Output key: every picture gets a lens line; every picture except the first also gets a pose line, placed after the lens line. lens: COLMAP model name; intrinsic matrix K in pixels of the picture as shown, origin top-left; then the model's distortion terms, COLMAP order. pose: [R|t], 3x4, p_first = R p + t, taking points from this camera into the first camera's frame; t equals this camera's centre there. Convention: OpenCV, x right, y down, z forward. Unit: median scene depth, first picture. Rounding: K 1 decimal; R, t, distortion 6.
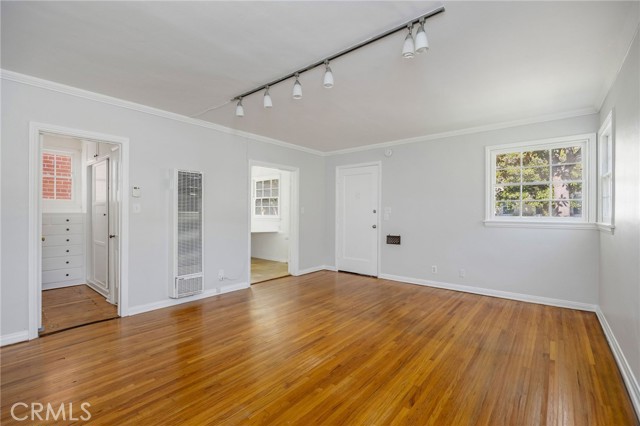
lens RADIAL K [[284.8, 0, 322.3], [0, 284.8, 216.3], [0, 0, 1]] dist [-0.011235, -0.000617]
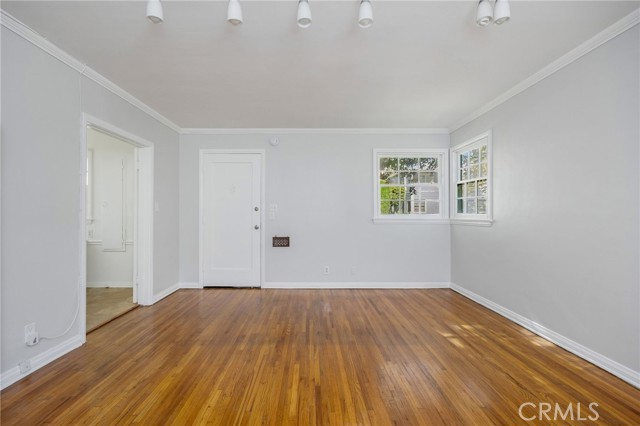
lens RADIAL K [[292.3, 0, 314.9], [0, 292.3, 215.4], [0, 0, 1]] dist [-0.003401, 0.000404]
pose [[0.773200, -0.004225, 0.634148, -0.336283], [0.008115, 0.999962, -0.003233, 0.007769], [-0.634110, 0.007646, 0.773205, 0.342373]]
